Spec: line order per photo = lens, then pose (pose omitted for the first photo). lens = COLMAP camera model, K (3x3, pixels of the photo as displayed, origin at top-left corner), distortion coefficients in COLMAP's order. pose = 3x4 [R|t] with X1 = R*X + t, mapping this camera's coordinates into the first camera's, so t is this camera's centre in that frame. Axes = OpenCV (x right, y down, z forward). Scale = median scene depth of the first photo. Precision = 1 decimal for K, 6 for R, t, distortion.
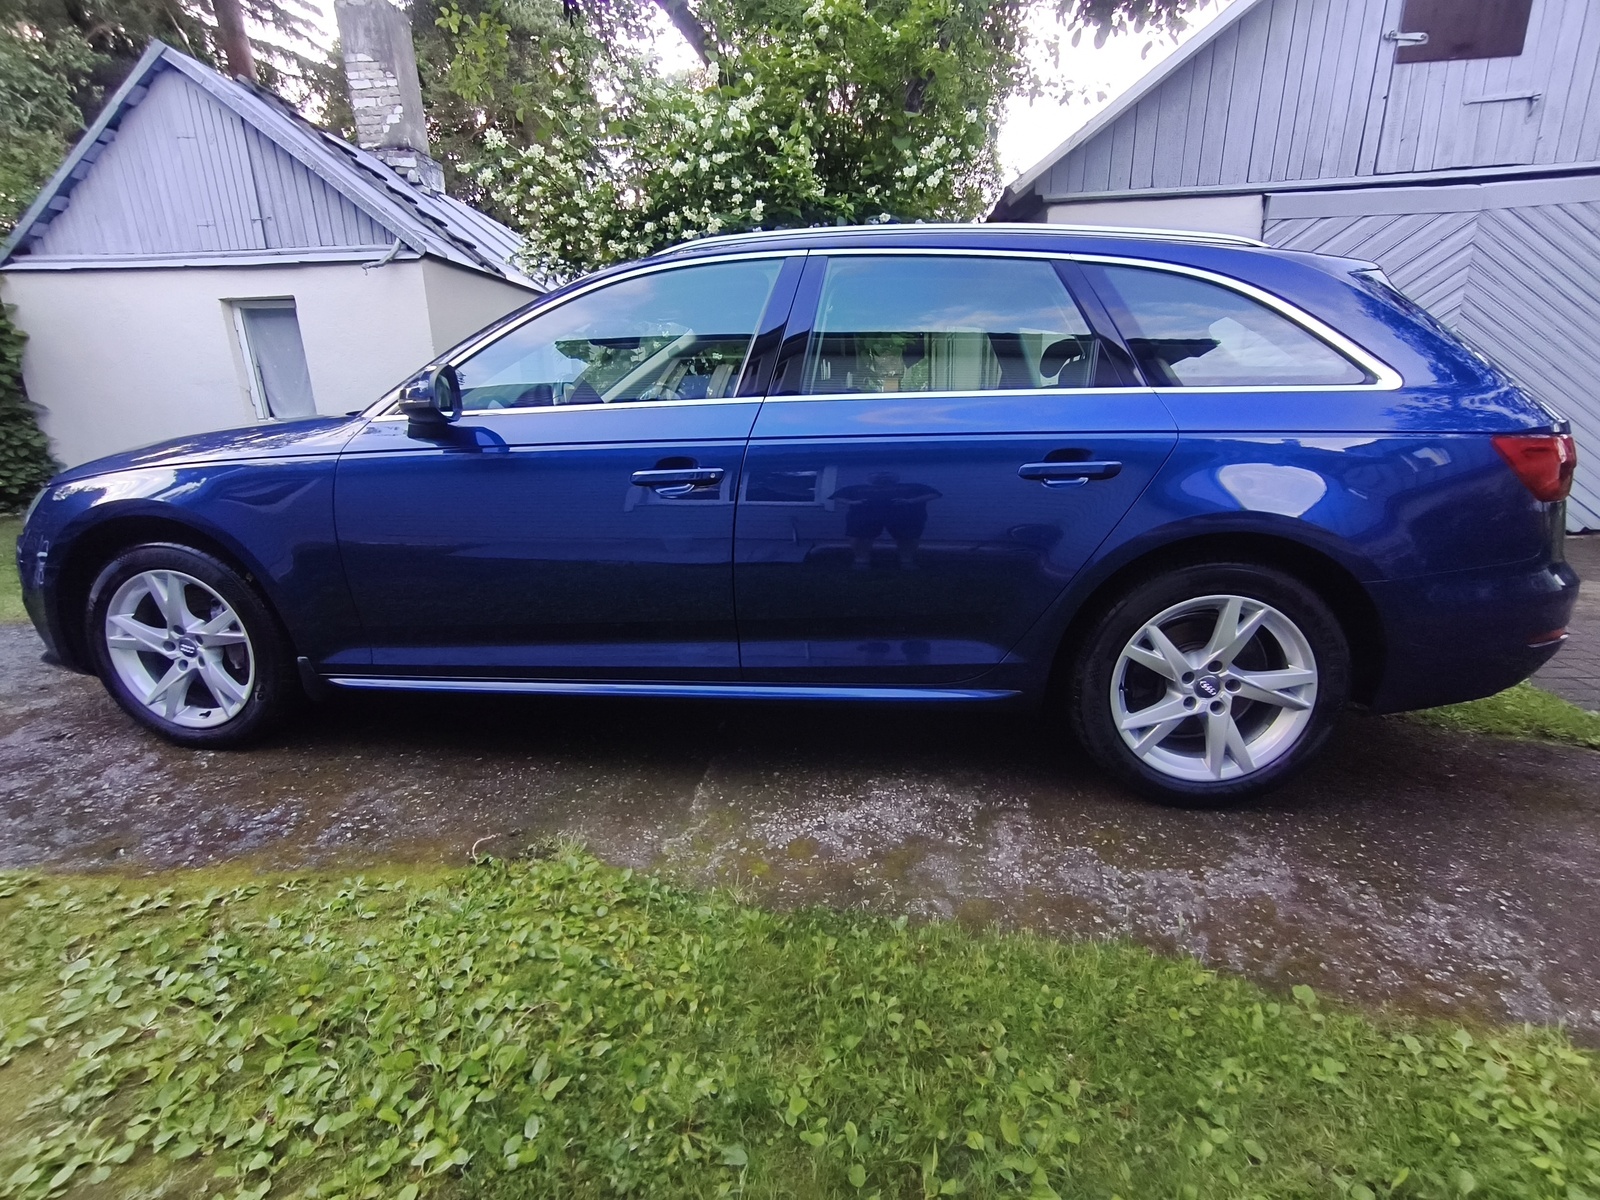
lens RADIAL K [[702.4, 0, 807.9], [0, 702.4, 600.0], [0, 0, 1]] dist [0.001704, 0.001825]
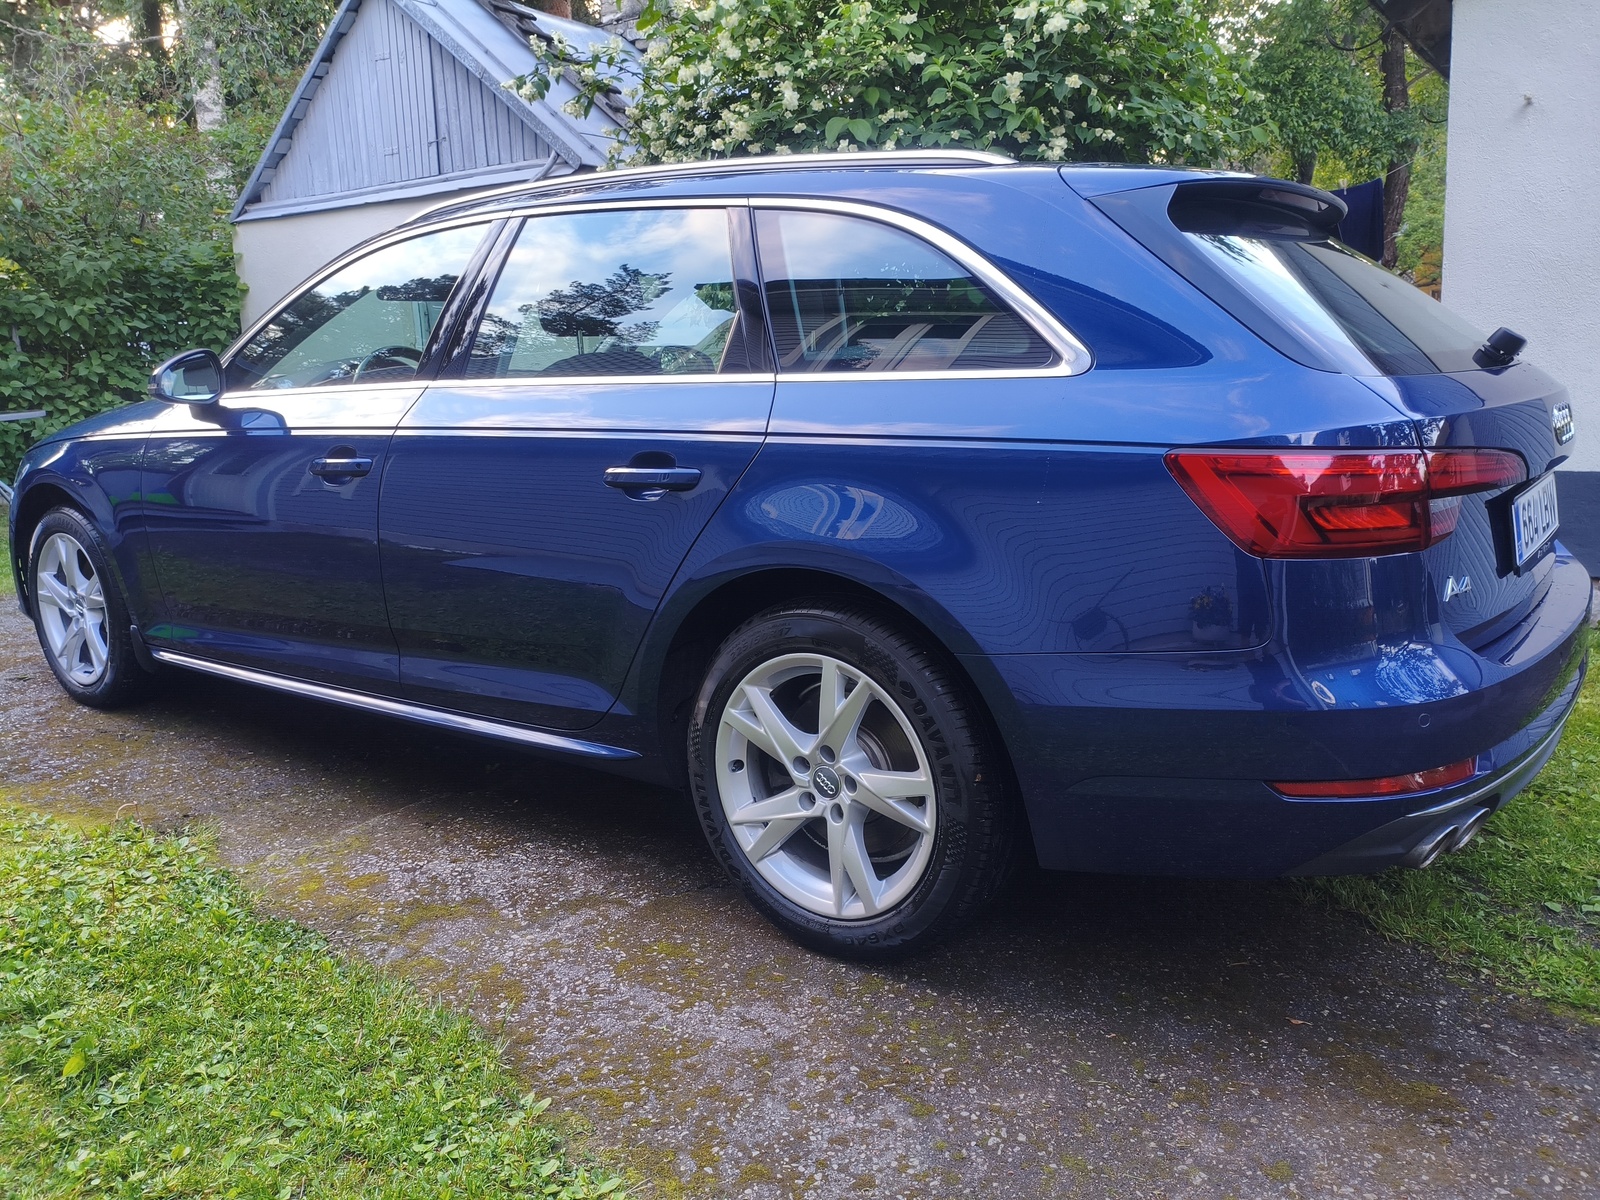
lens RADIAL K [[1219.8, 0, 800.3], [0, 1219.8, 605.7], [0, 0, 1]] dist [0.007900, -0.002058]
pose [[0.868632, 0.089216, -0.487359, 1.015402], [-0.109949, 0.993838, -0.014032, -0.031580], [0.483104, 0.065773, 0.873089, -0.104455]]
